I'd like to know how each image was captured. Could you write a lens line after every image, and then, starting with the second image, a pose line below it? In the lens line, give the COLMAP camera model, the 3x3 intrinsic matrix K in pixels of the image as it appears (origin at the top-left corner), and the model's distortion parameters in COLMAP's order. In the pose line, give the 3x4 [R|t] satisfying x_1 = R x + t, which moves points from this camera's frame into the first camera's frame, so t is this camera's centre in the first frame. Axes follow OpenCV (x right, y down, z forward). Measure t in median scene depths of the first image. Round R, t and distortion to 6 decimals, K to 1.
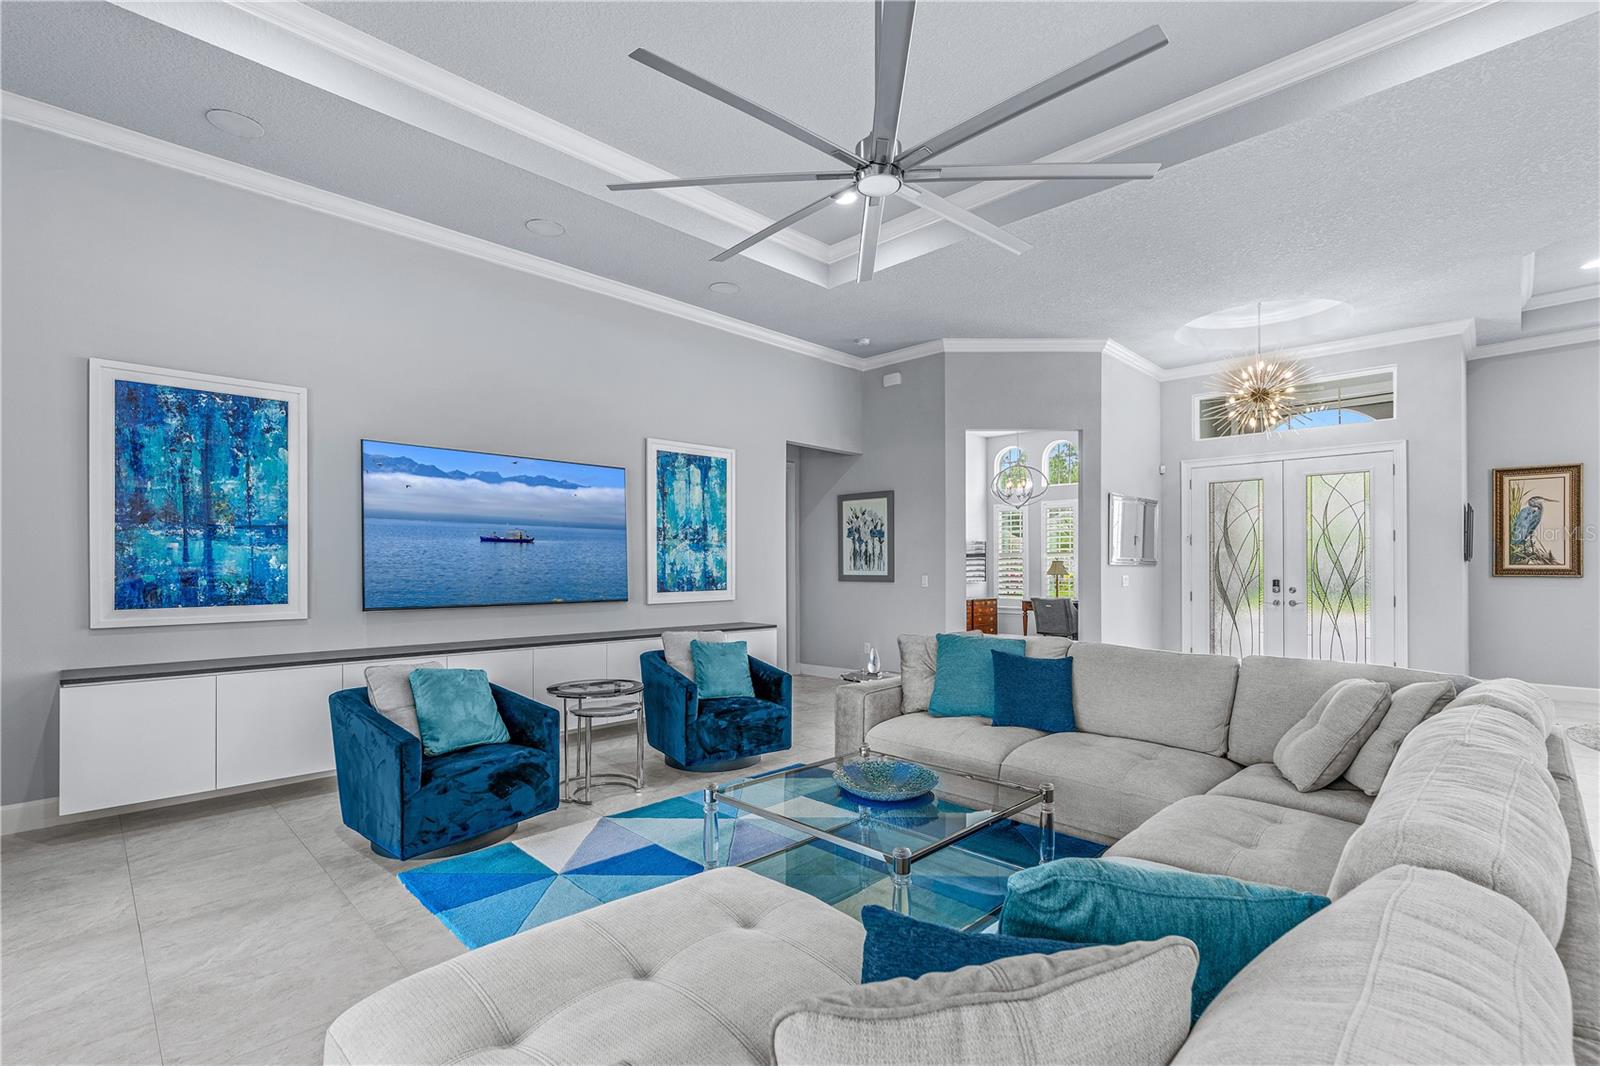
lens RADIAL K [[732.6, 0, 810.9], [0, 732.6, 556.7], [0, 0, 1]] dist [-0.015617, 0.005014]
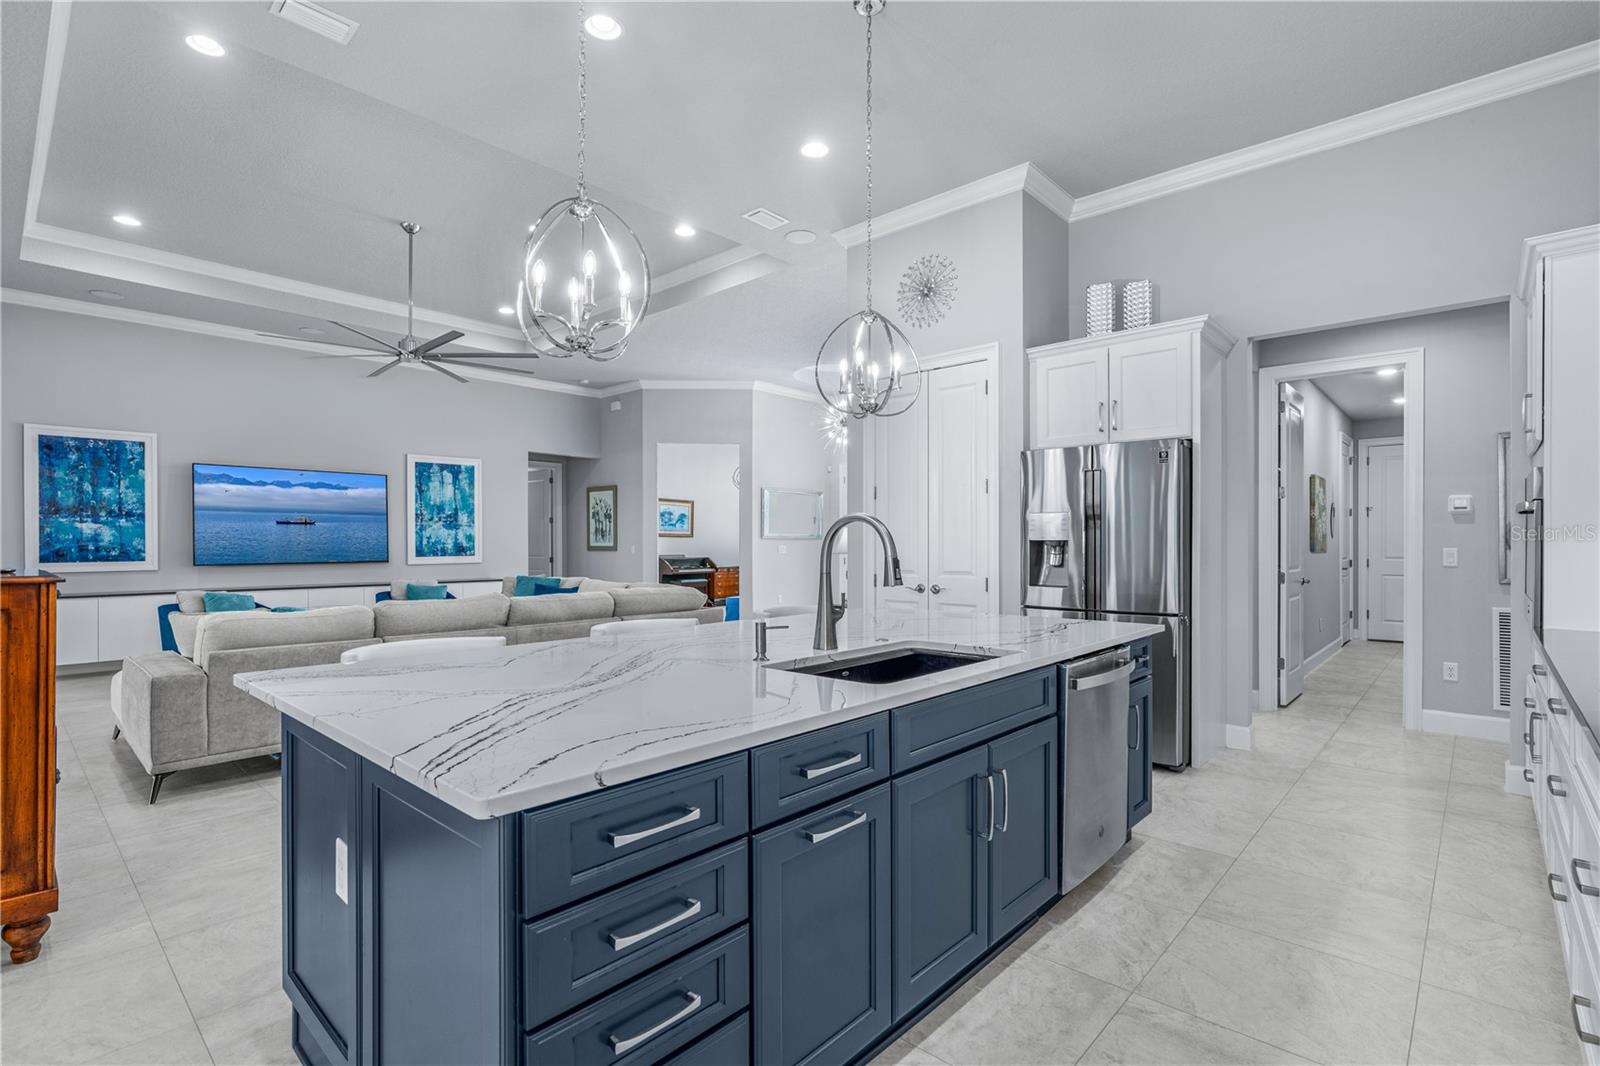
lens RADIAL K [[732.6, 0, 795.3], [0, 732.6, 536.9], [0, 0, 1]] dist [-0.015617, 0.005014]
pose [[0.999068, -0.003096, 0.043054, 0.526100], [0.002869, 0.999982, 0.005338, 0.002417], [-0.043070, -0.005210, 0.999058, -0.550963]]
